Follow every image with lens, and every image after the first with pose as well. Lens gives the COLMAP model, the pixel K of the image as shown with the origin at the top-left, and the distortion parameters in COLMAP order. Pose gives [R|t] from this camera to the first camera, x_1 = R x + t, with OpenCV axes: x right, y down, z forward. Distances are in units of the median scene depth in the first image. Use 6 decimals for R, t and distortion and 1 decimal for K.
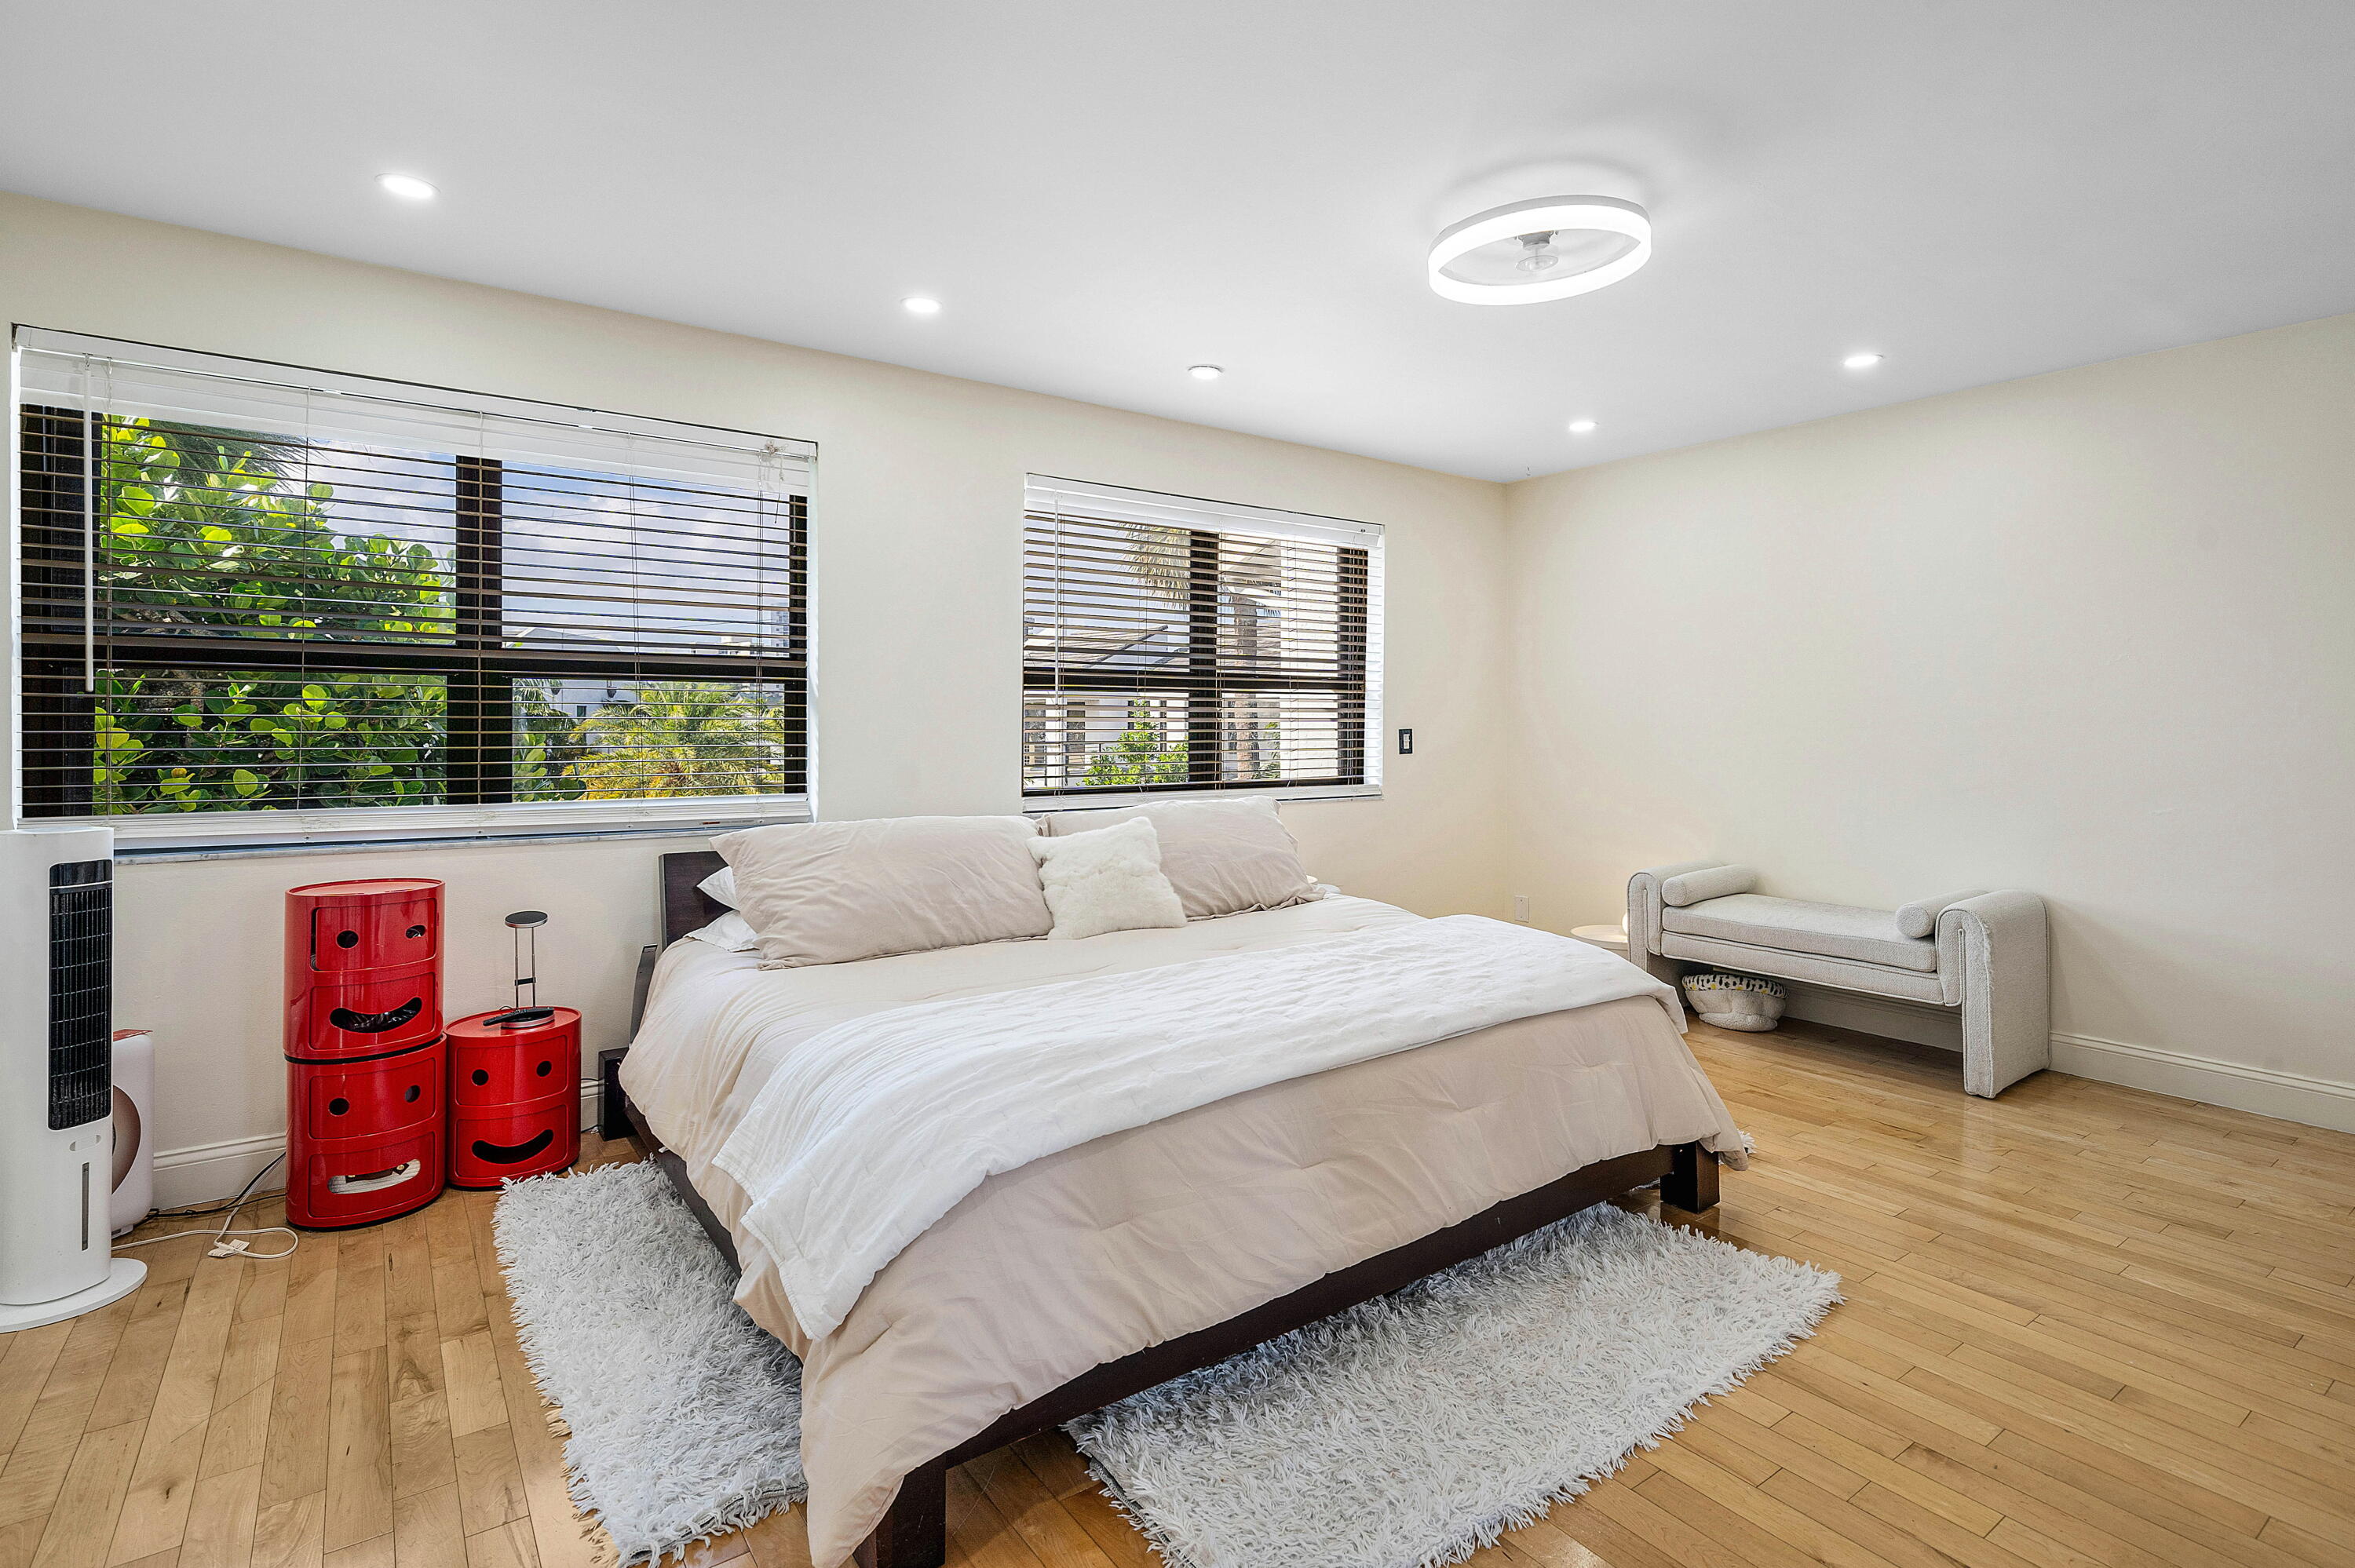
lens RADIAL K [[1116.4, 0, 1183.5], [0, 1116.4, 762.0], [0, 0, 1]] dist [-0.001424, -0.000745]
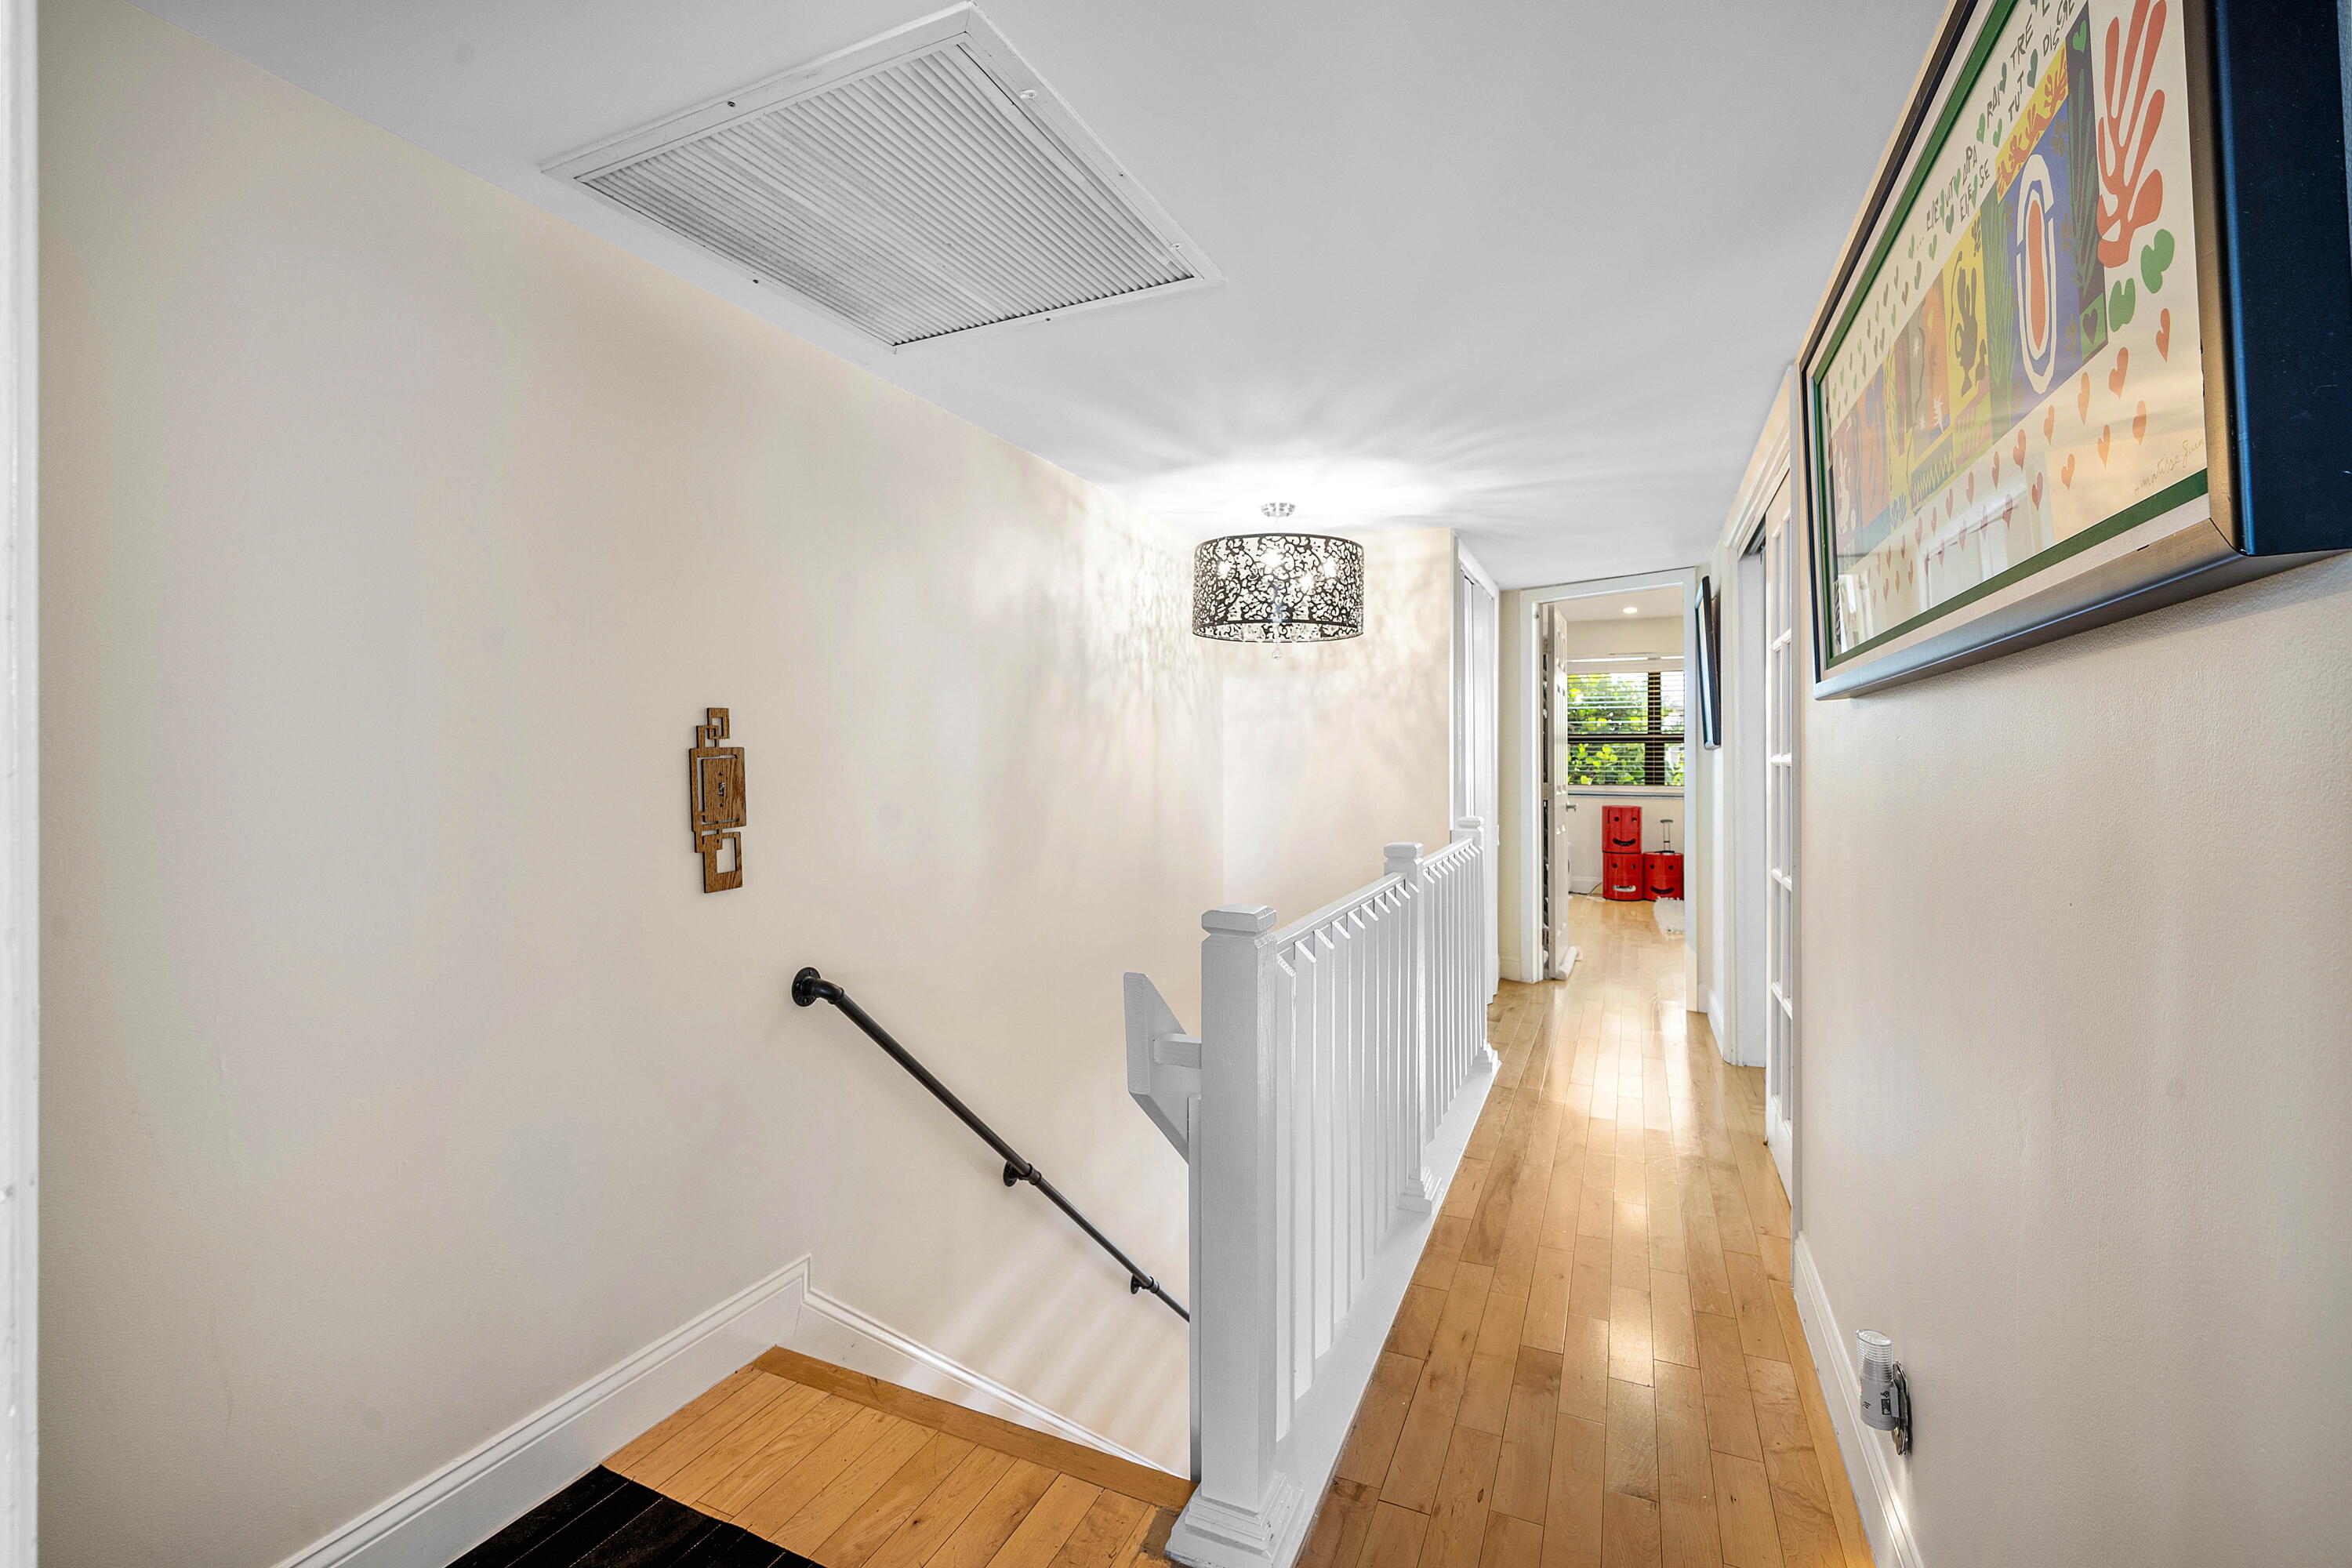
lens RADIAL K [[1001.8, 0, 1167.7], [0, 1001.8, 767.0], [0, 0, 1]] dist [-0.000070, 0.000034]
pose [[0.484315, -0.005280, -0.874878, 1.305752], [-0.009807, 0.999886, -0.011463, 0.035216], [0.874839, 0.014131, 0.484209, -1.740124]]
